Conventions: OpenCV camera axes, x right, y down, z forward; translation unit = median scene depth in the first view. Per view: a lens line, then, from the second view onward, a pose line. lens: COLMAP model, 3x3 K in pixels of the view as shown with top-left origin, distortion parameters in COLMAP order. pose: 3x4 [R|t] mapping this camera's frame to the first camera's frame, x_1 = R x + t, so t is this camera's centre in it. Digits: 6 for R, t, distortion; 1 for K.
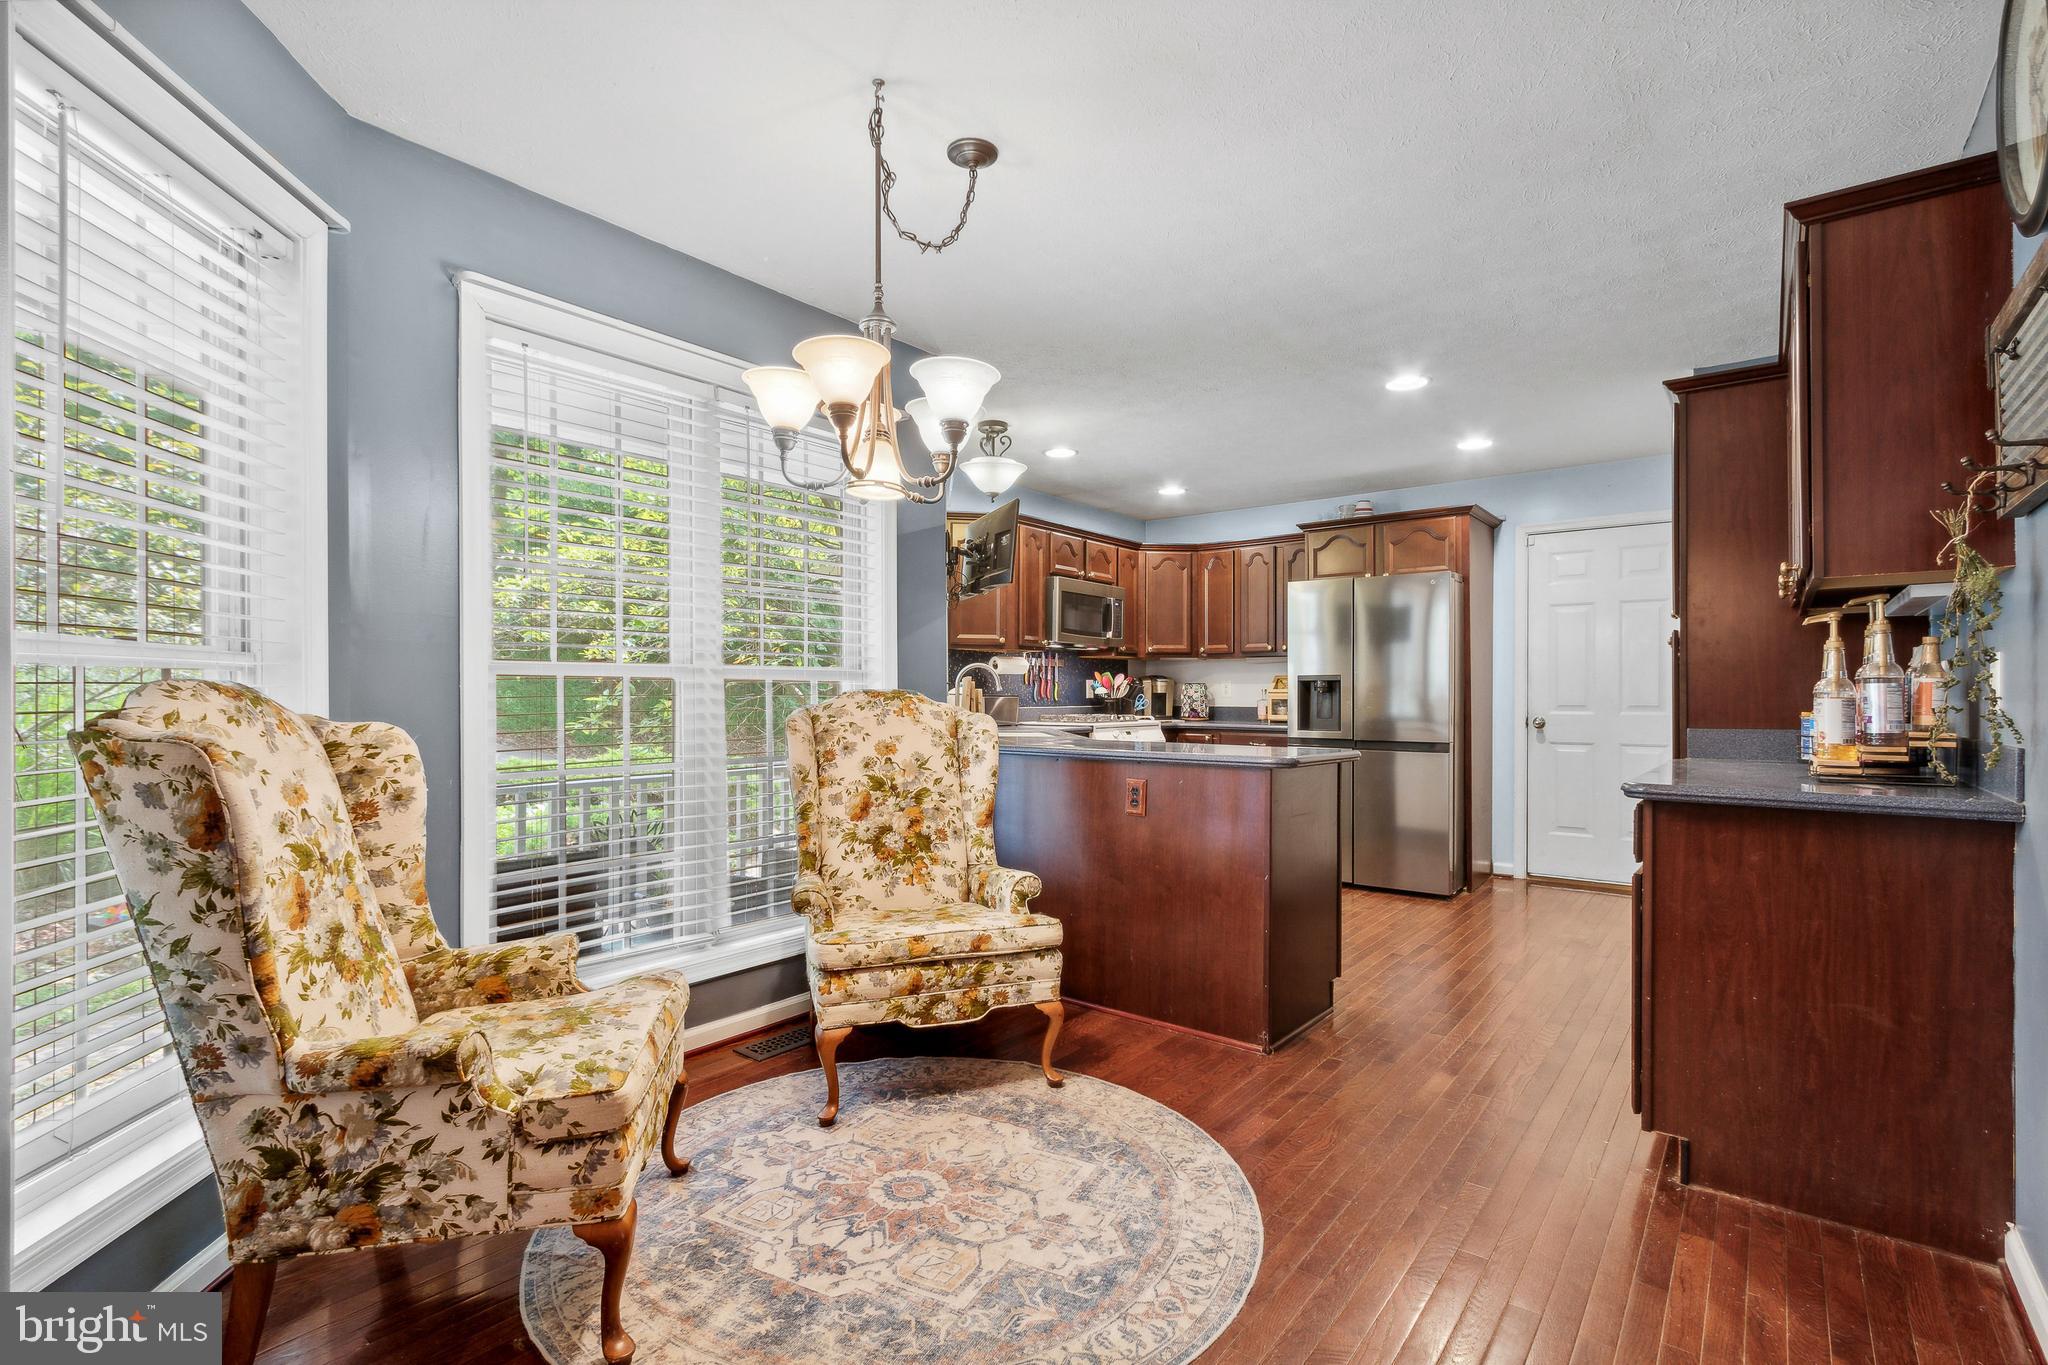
lens RADIAL K [[957.4, 0, 1023.1], [0, 957.4, 698.5], [0, 0, 1]] dist [-0.000632, 0.000409]
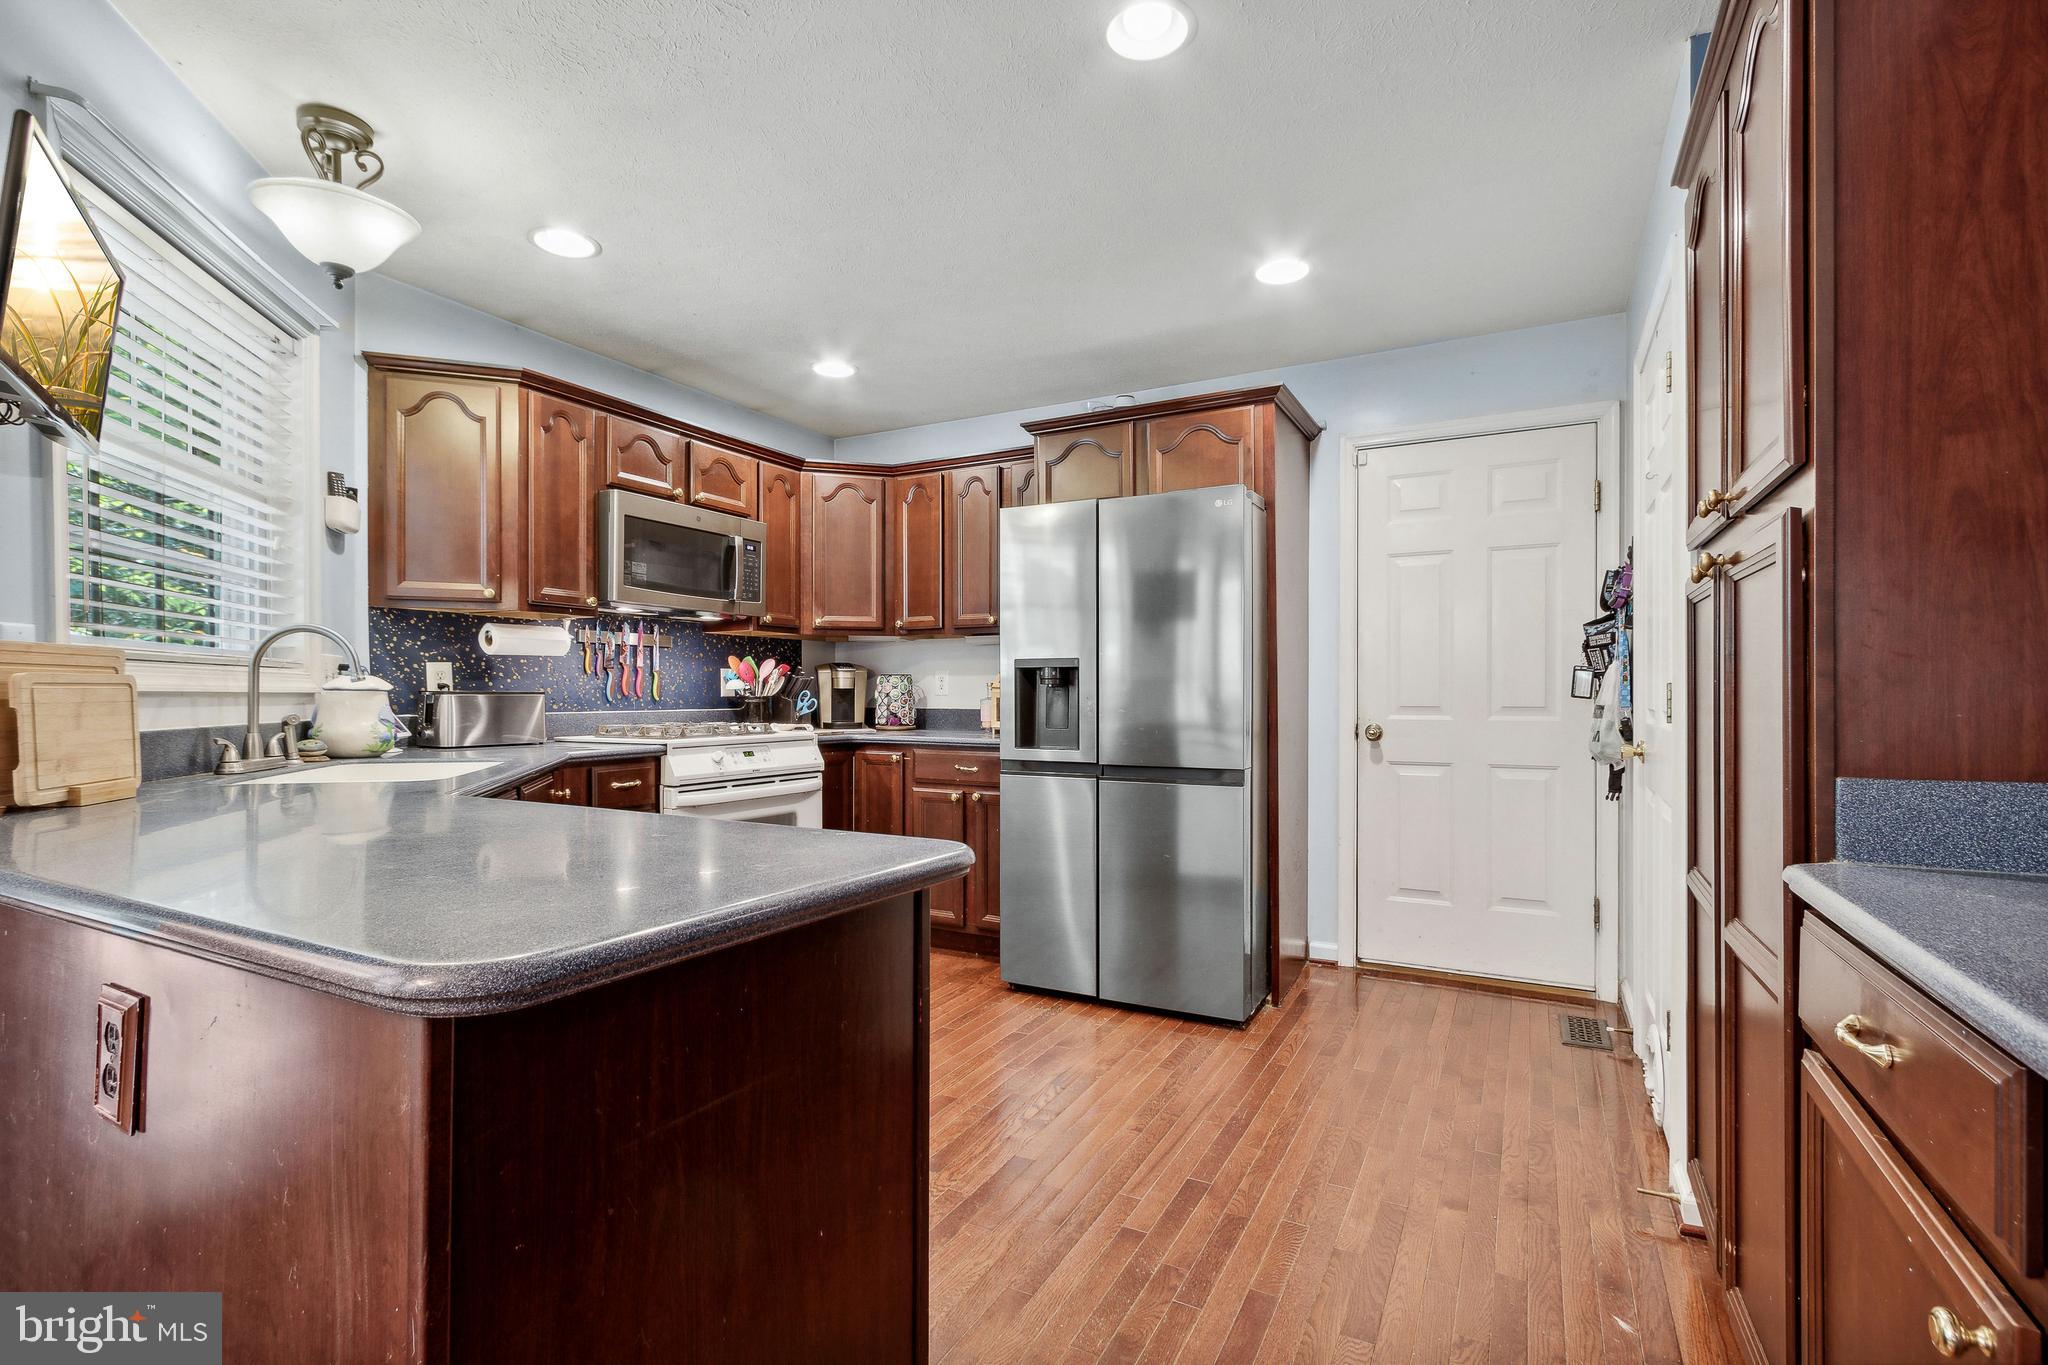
lens RADIAL K [[957.4, 0, 1023.1], [0, 957.4, 698.5], [0, 0, 1]] dist [-0.000632, 0.000409]
pose [[0.984375, -0.002290, 0.176071, 0.178175], [0.002016, 0.999996, 0.001737, 0.000163], [-0.176075, -0.001355, 0.984376, 0.379544]]
